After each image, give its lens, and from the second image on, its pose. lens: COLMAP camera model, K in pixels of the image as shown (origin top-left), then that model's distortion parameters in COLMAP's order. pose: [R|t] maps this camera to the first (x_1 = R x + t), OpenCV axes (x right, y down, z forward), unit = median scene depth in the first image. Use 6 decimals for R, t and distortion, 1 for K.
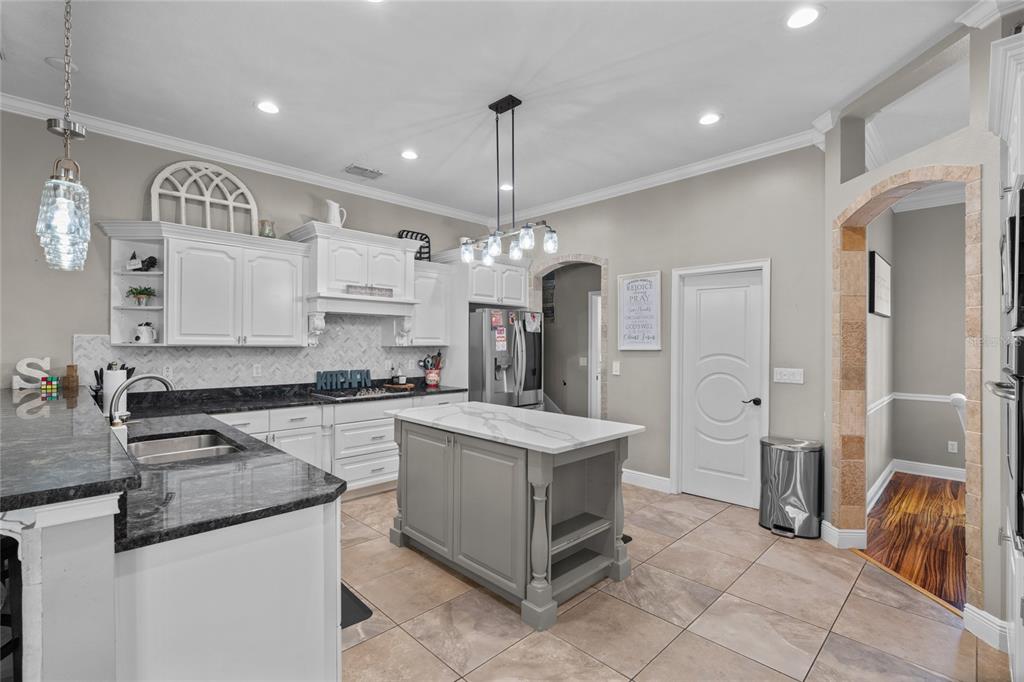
lens RADIAL K [[465.5, 0, 509.0], [0, 465.5, 344.2], [0, 0, 1]] dist [-0.003182, -0.000160]
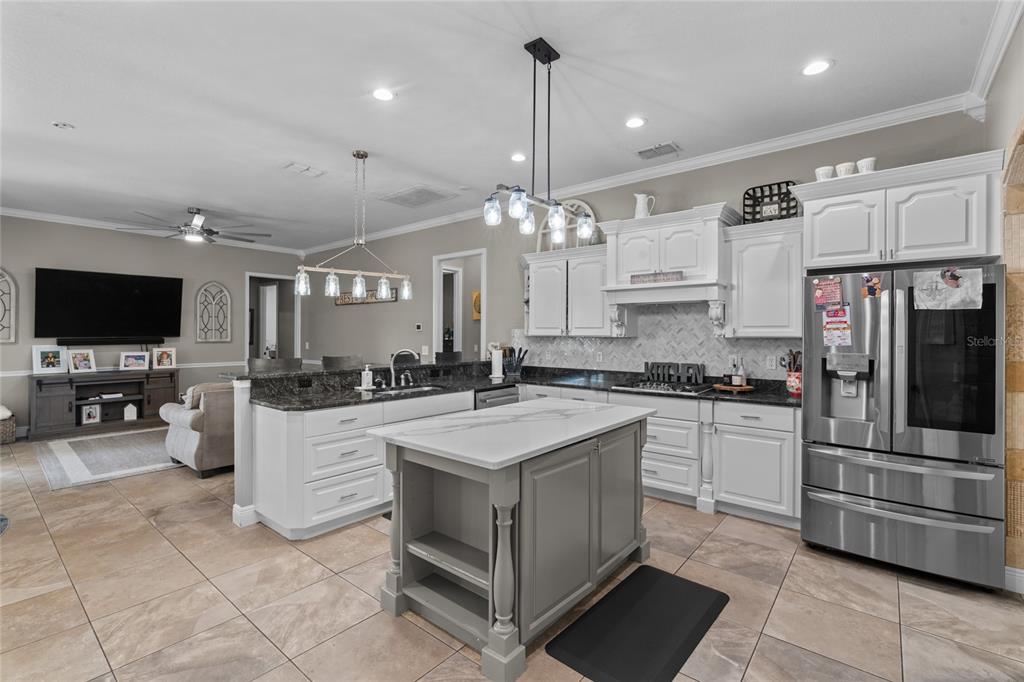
lens RADIAL K [[465.5, 0, 509.3], [0, 465.5, 335.2], [0, 0, 1]] dist [-0.003182, -0.000160]
pose [[0.096832, -0.002300, -0.995298, 0.559202], [-0.002656, 0.999993, -0.002569, 0.003417], [0.995297, 0.002893, 0.096825, 0.580473]]
